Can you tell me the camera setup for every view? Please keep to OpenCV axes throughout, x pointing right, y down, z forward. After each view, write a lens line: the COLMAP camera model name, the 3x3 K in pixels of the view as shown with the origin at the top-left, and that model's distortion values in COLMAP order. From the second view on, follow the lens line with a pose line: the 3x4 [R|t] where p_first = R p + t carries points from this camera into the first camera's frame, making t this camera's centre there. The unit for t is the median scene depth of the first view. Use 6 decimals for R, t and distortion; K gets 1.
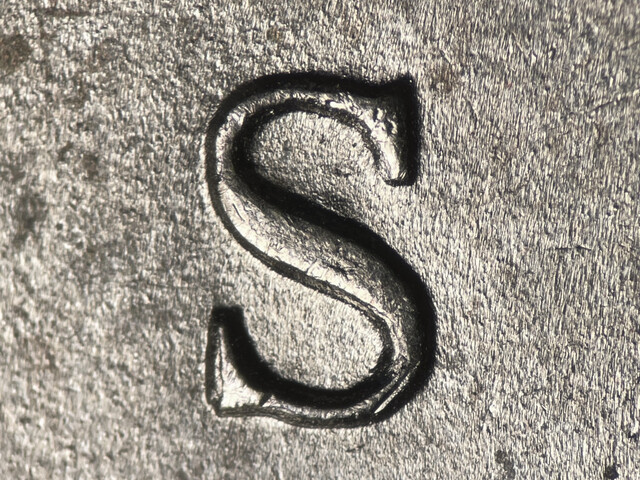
lens RADIAL K [[1193.6, 0, 319.9], [0, 1193.6, 240.1], [0, 0, 1]] dist [-0.004232, 0.000000]
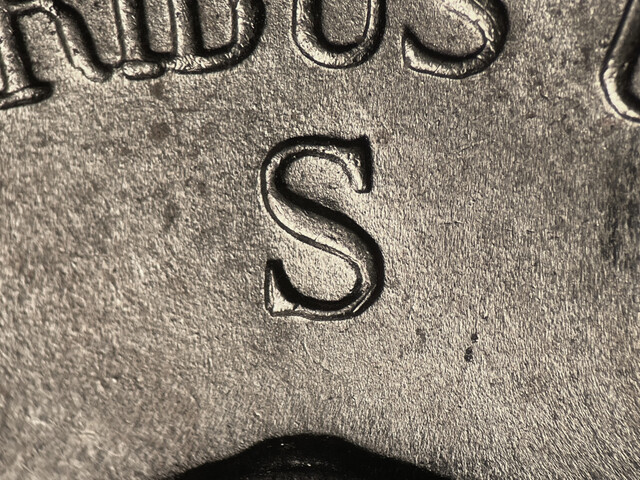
lens RADIAL K [[1780.9, 0, 319.9], [0, 1780.9, 239.7], [0, 0, 1]] dist [0.624058, 0.000000]
pose [[0.999462, -0.032054, -0.006893, 0.015880], [0.032106, 0.999456, 0.007608, 0.005130], [0.006645, -0.007825, 0.999947, -1.883058]]
